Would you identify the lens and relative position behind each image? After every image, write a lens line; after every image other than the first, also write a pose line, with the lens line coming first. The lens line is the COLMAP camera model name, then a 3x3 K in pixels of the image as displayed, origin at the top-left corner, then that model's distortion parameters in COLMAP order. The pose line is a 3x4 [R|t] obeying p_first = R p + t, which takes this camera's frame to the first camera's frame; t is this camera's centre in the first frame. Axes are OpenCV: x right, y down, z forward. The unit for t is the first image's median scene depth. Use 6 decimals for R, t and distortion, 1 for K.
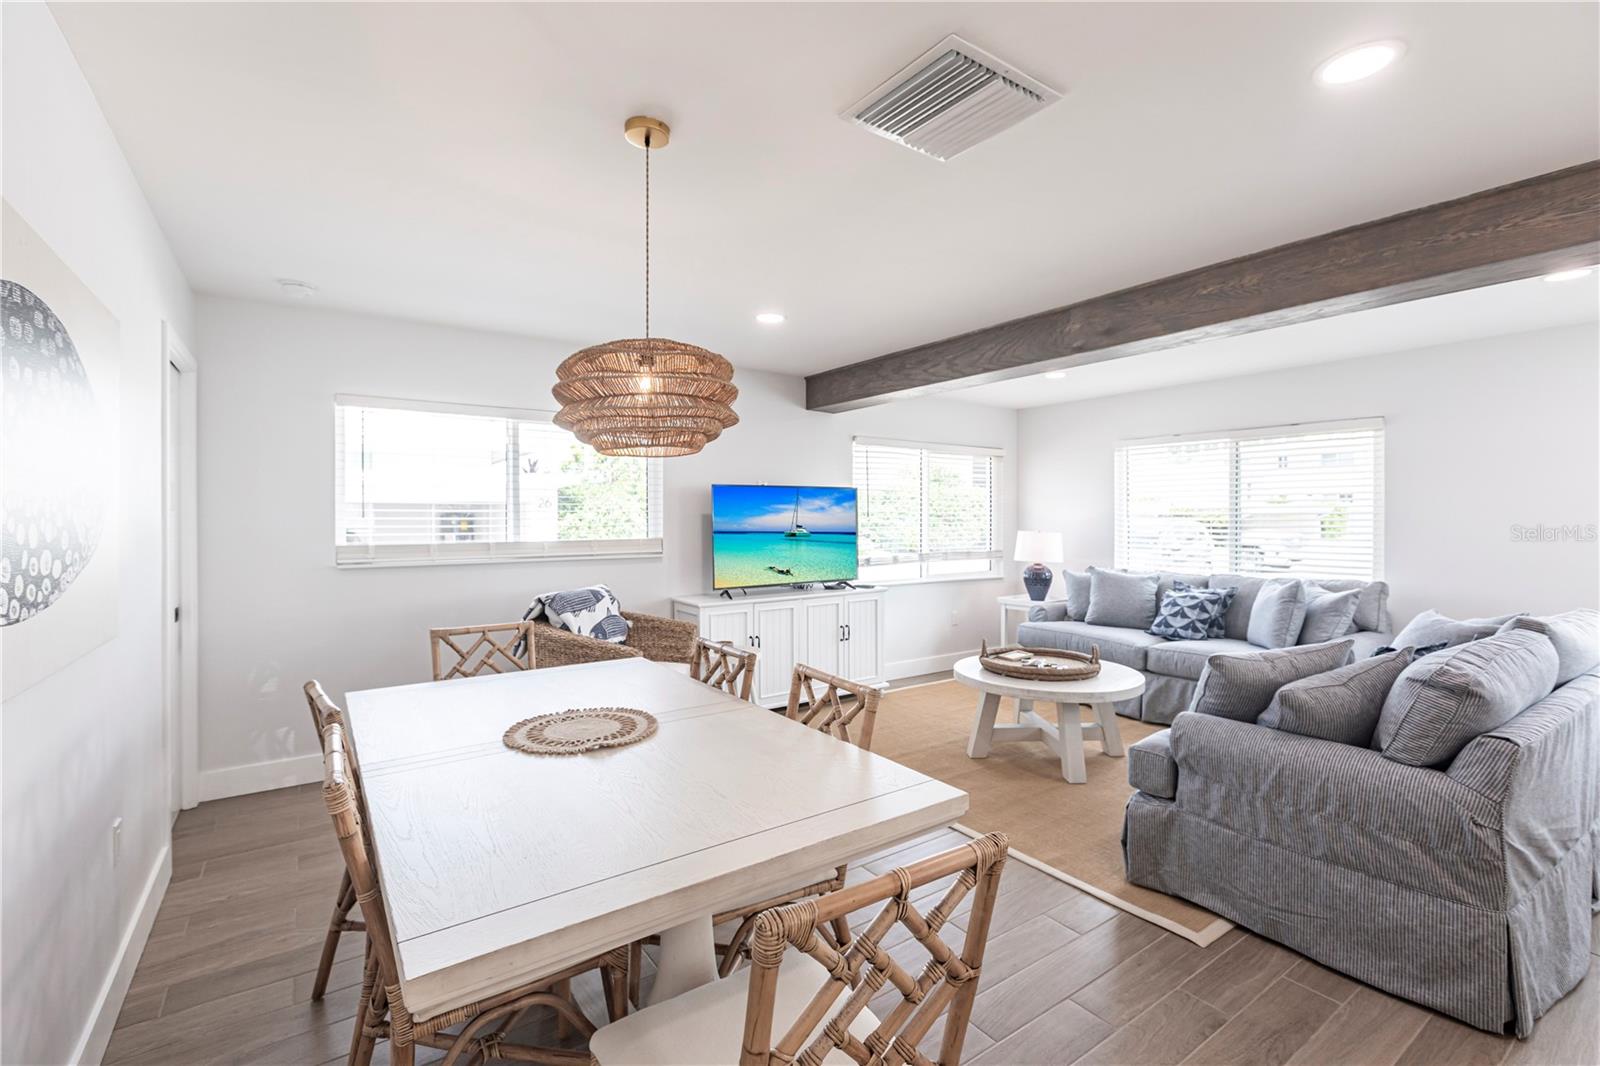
lens RADIAL K [[715.8, 0, 799.1], [0, 715.8, 513.7], [0, 0, 1]] dist [-0.004368, -0.000613]
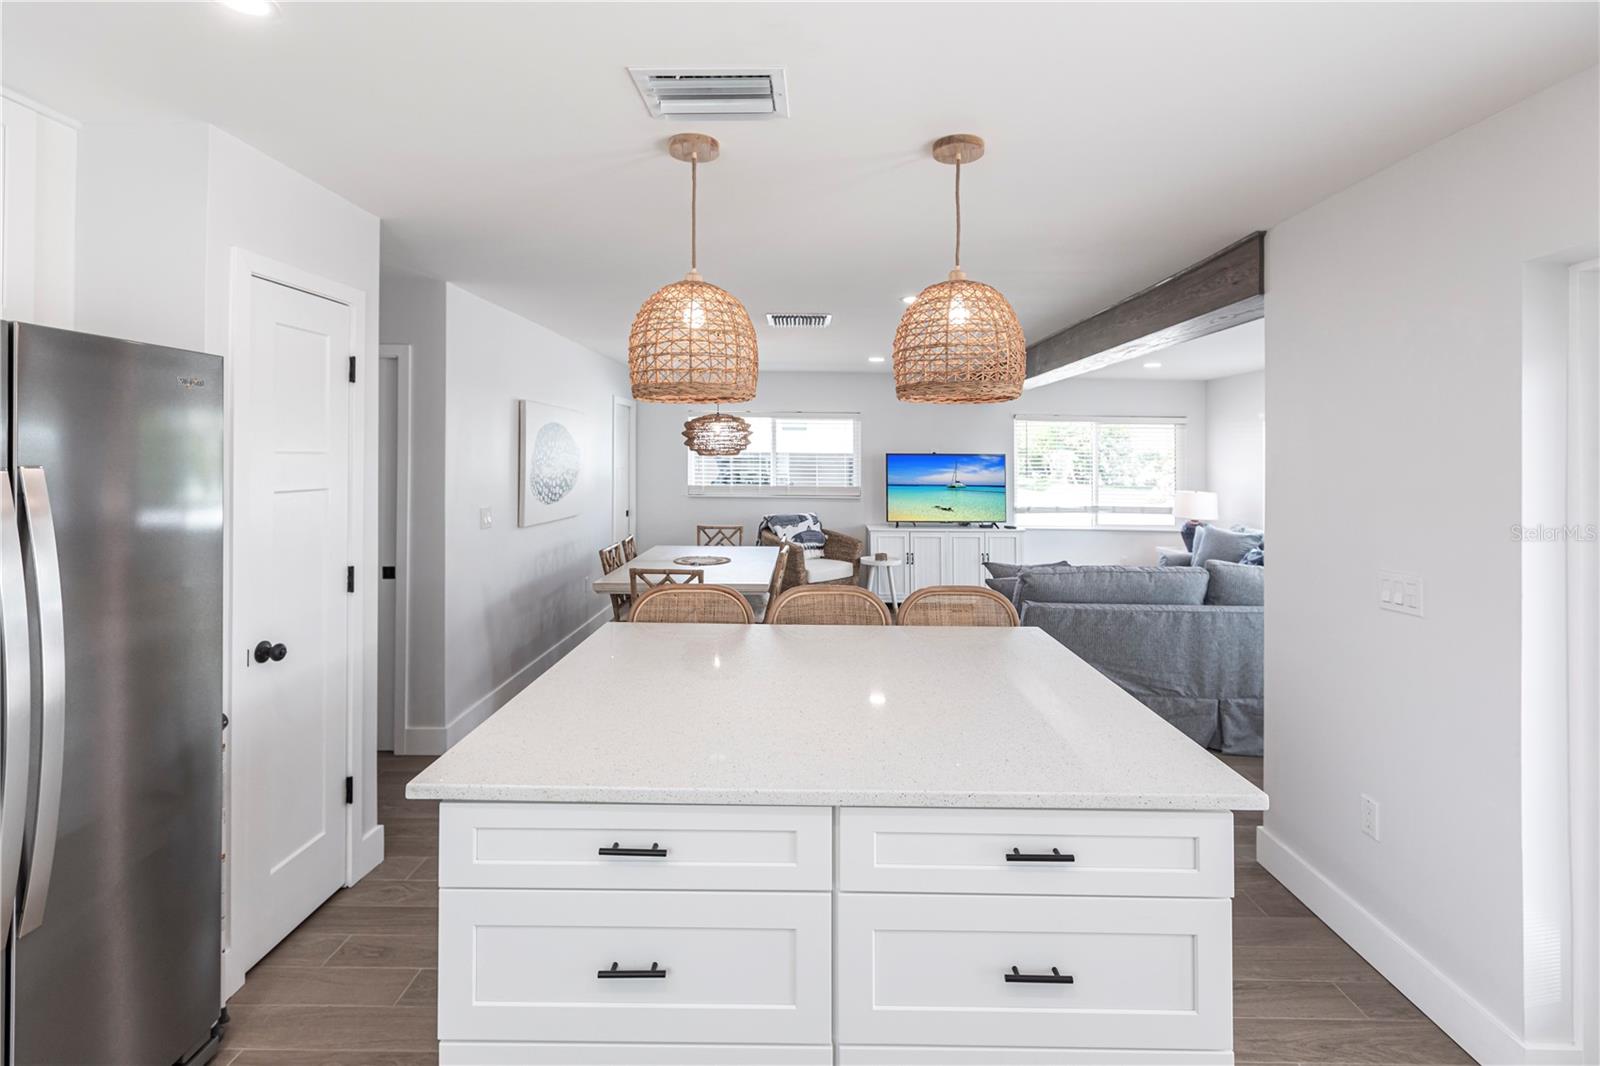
lens RADIAL K [[743.6, 0, 799.7], [0, 743.6, 449.4], [0, 0, 1]] dist [-0.001737, -0.000158]
pose [[0.811383, 0.000954, -0.584513, 0.686122], [-0.007628, 0.999931, -0.008956, -0.034168], [0.584464, 0.011726, 0.811335, -0.430967]]
